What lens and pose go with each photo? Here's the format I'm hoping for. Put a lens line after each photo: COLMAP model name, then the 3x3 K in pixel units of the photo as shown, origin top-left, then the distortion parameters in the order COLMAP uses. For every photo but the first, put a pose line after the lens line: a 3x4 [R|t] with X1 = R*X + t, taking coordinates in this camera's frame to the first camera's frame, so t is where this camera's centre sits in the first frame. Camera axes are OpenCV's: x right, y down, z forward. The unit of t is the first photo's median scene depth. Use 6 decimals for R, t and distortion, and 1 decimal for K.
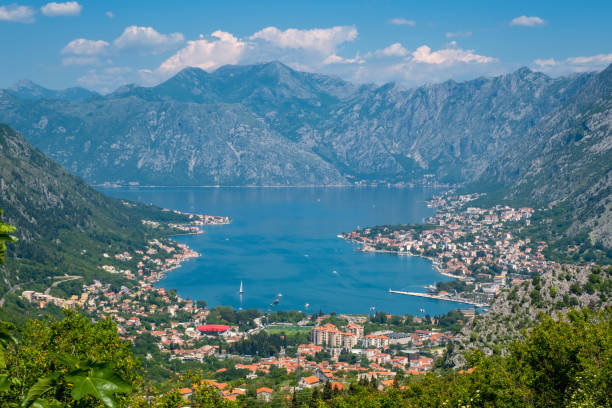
lens RADIAL K [[1254.7, 0, 306.0], [0, 1254.7, 204.0], [0, 0, 1]] dist [0.354040, -4.465990]
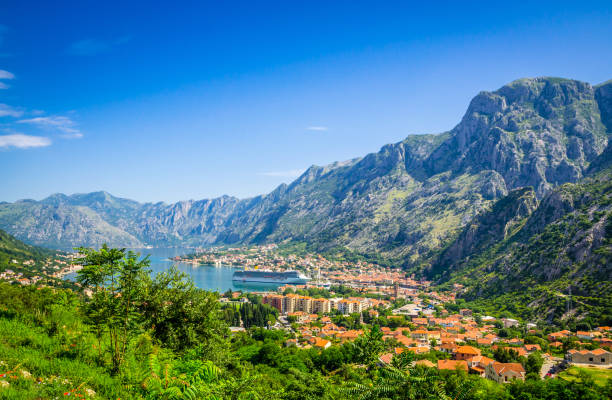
lens RADIAL K [[513.3, 0, 306.0], [0, 513.3, 200.0], [0, 0, 1]] dist [-0.087838, 0.139486]
pose [[0.929994, 0.029260, 0.366409, -0.027033], [0.018409, 0.991868, -0.125929, 0.018074], [-0.367115, 0.123858, 0.921893, 0.152973]]
